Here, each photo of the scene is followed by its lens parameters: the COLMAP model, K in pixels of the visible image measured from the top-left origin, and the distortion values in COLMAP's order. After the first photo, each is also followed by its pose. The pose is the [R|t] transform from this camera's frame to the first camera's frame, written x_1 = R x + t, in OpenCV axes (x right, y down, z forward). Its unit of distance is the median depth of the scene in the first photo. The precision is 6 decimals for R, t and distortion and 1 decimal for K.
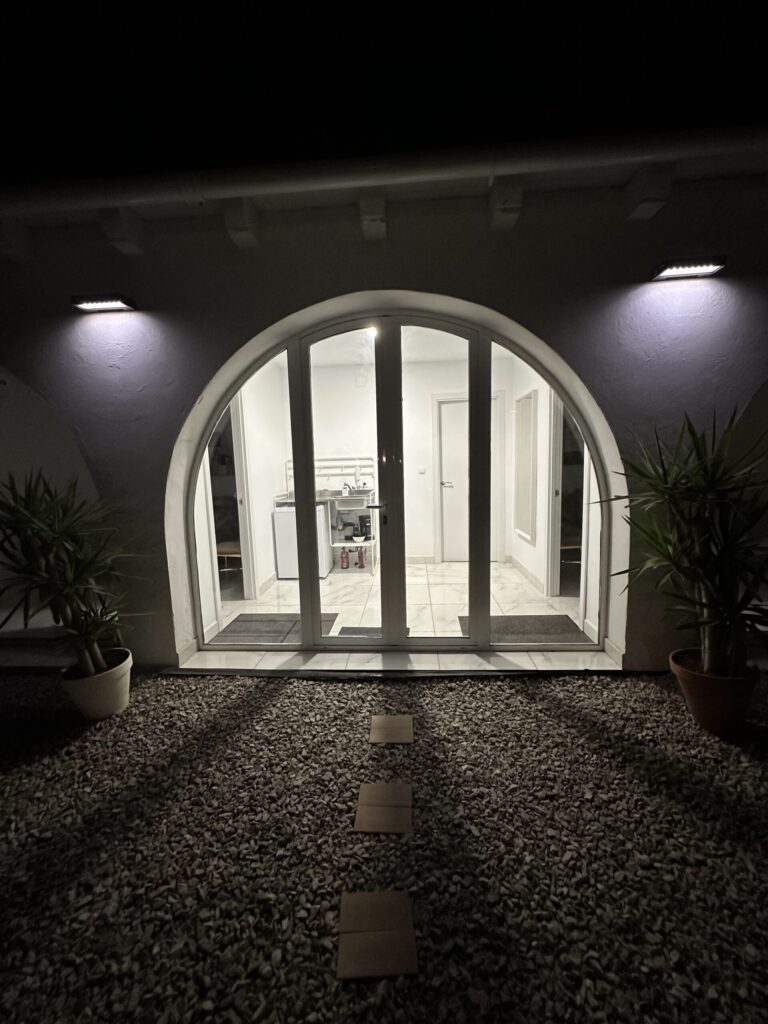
lens RADIAL K [[416.2, 0, 384.0], [0, 416.2, 512.0], [0, 0, 1]] dist [-0.000156, 0.000031]
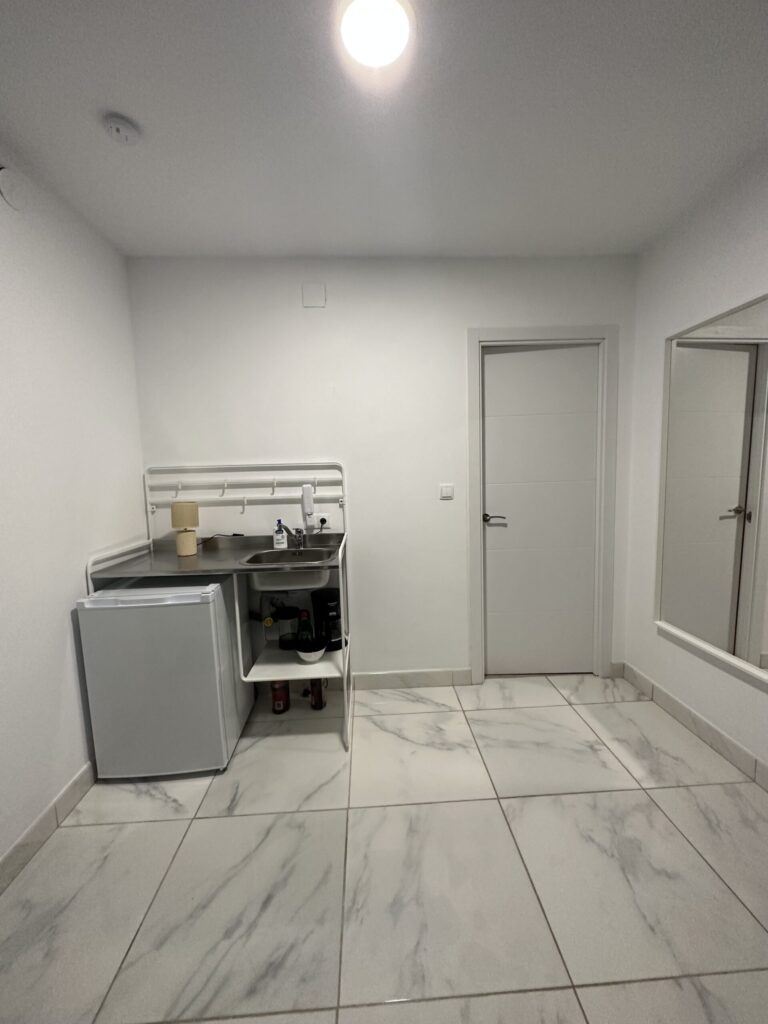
lens RADIAL K [[416.2, 0, 384.0], [0, 416.2, 512.0], [0, 0, 1]] dist [-0.000156, 0.000031]
pose [[0.993738, -0.009316, 0.111342, -0.032033], [0.012530, 0.999524, -0.028206, -0.066006], [-0.111026, 0.029424, 0.993382, 0.550868]]
